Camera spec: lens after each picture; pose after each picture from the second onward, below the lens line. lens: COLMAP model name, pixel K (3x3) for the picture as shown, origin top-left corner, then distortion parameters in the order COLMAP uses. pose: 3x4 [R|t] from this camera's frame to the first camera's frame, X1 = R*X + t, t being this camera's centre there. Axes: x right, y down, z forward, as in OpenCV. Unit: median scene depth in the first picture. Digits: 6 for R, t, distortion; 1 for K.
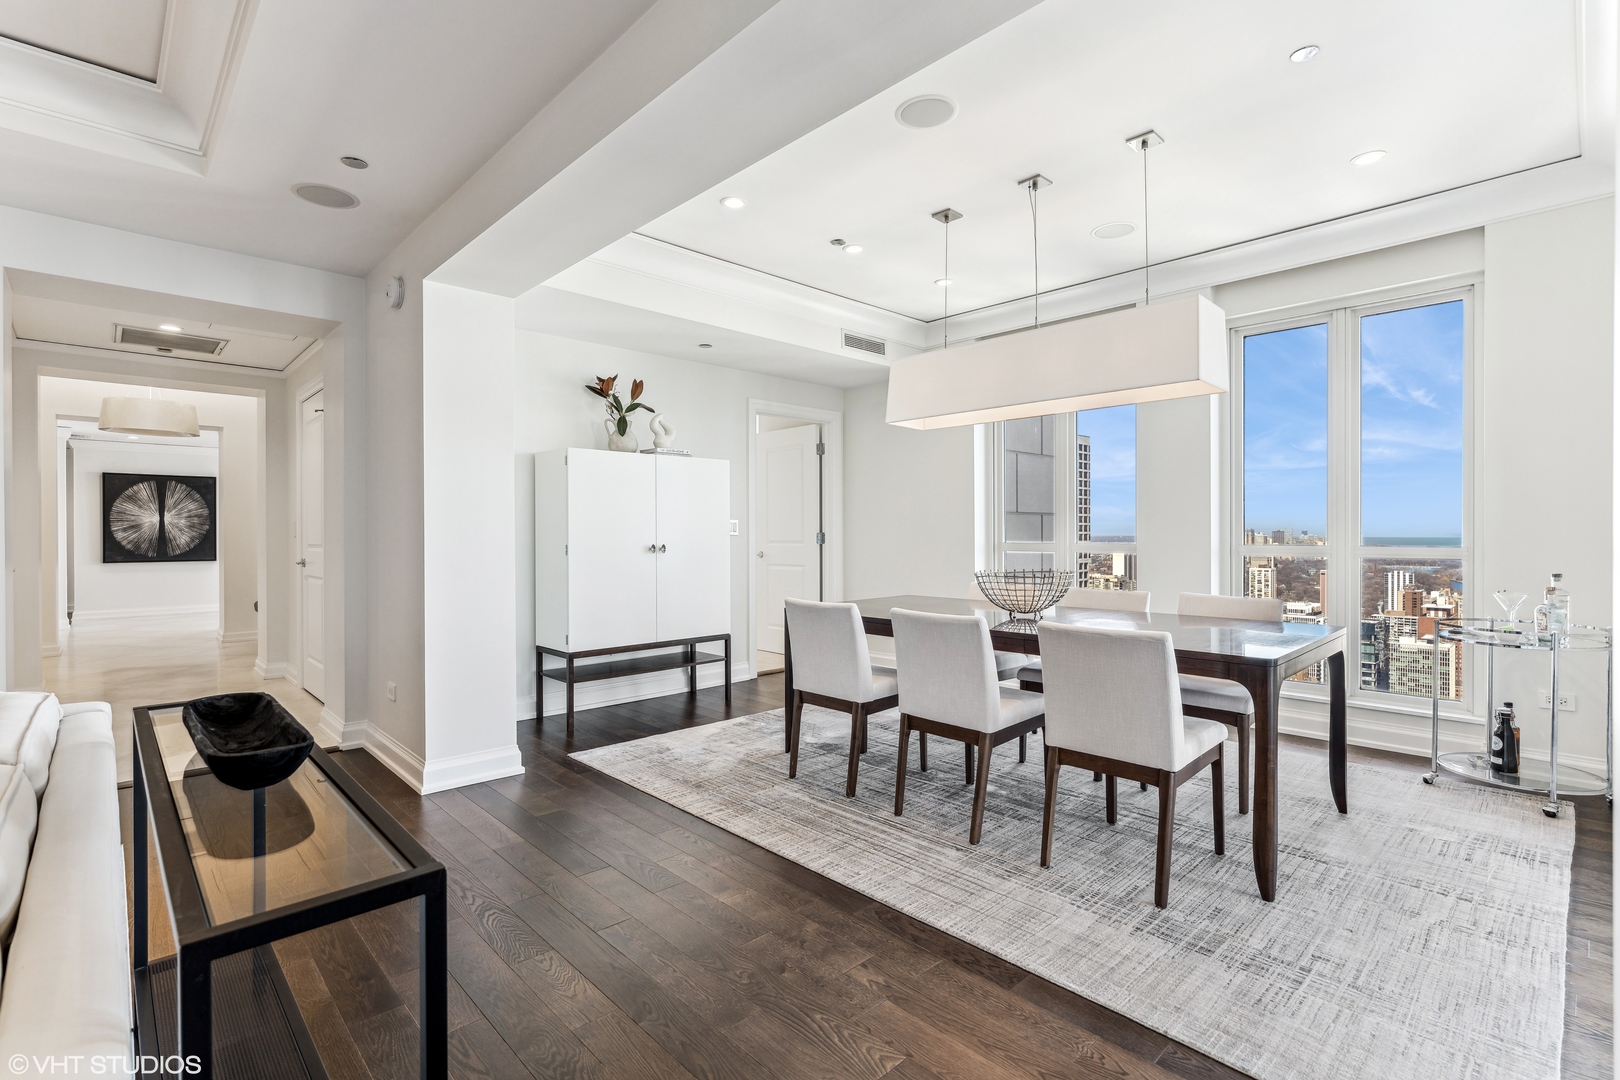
lens RADIAL K [[739.4, 0, 804.2], [0, 739.4, 530.7], [0, 0, 1]] dist [0.001353, 0.000296]
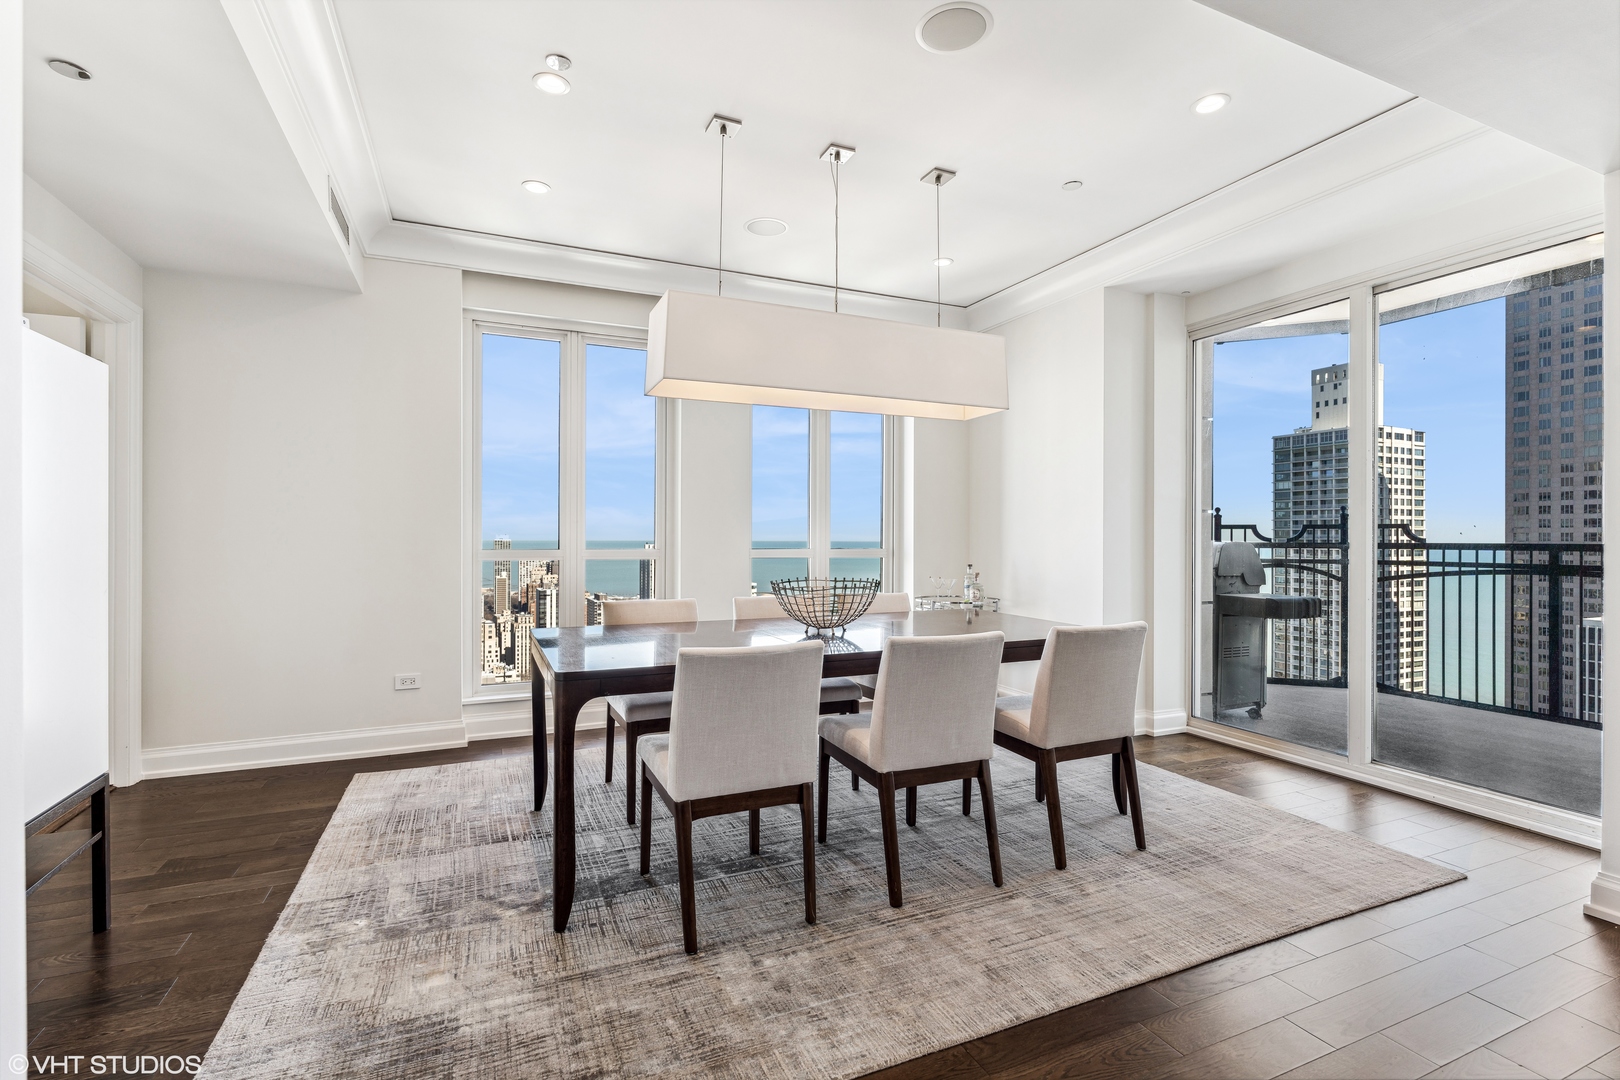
lens RADIAL K [[739.4, 0, 812.3], [0, 739.4, 552.1], [0, 0, 1]] dist [0.001353, 0.000296]
pose [[0.332767, 0.002179, 0.943007, -0.536922], [-0.008728, 0.999962, 0.000769, 0.018556], [-0.942969, -0.008487, 0.332773, 0.723108]]
